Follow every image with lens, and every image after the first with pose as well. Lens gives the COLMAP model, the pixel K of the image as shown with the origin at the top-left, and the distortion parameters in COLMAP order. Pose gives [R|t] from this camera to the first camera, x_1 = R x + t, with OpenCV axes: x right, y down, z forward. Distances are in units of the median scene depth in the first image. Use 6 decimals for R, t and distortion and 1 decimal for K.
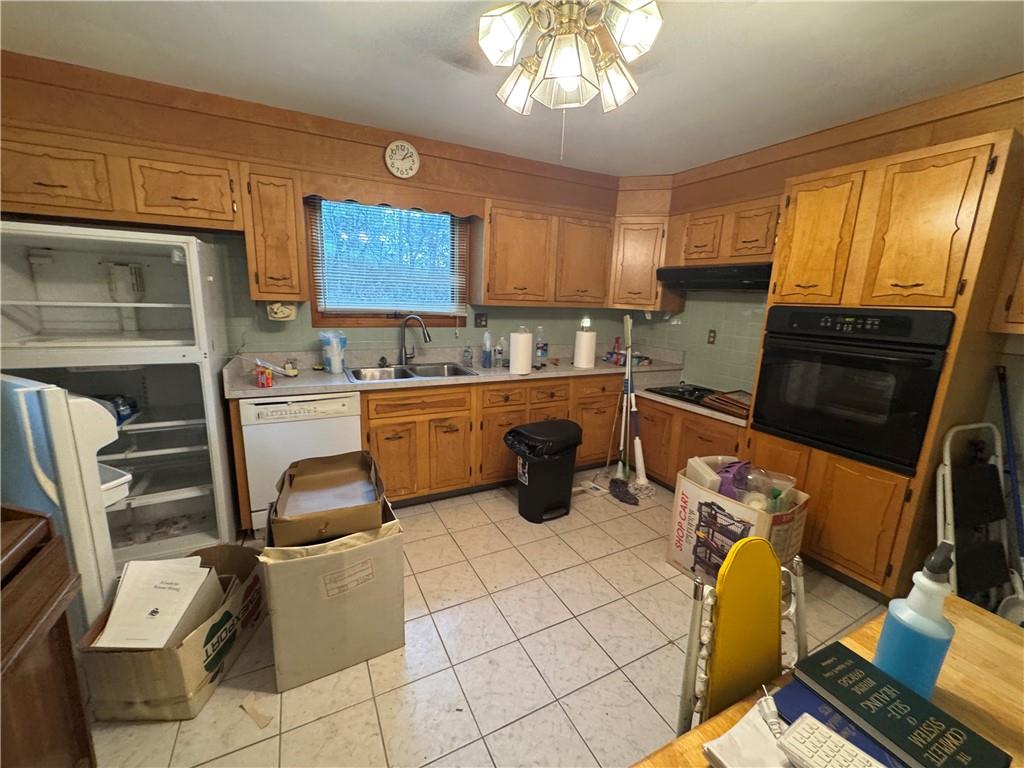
lens RADIAL K [[409.4, 0, 510.9], [0, 409.4, 383.3], [0, 0, 1]] dist [-0.003209, 0.000757]
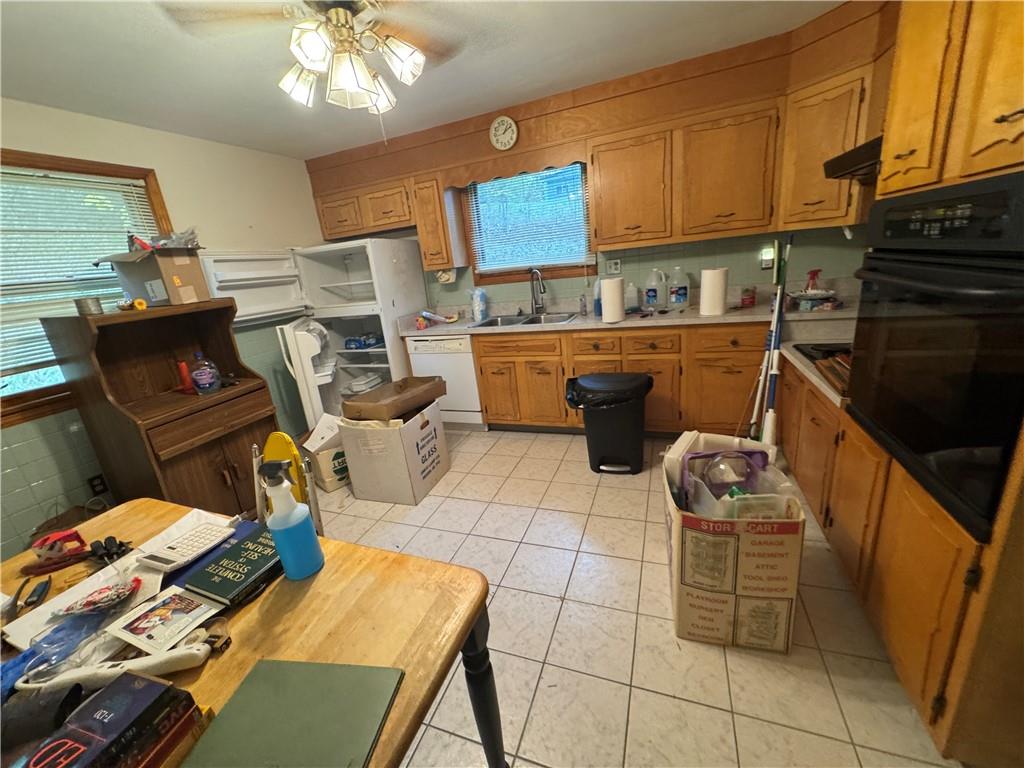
lens RADIAL K [[409.4, 0, 511.4], [0, 409.4, 383.0], [0, 0, 1]] dist [-0.003209, 0.000757]
pose [[0.661305, 0.114443, -0.741336, 0.735242], [-0.024154, 0.991029, 0.131443, -0.001992], [0.749728, -0.069018, 0.658137, 0.226261]]
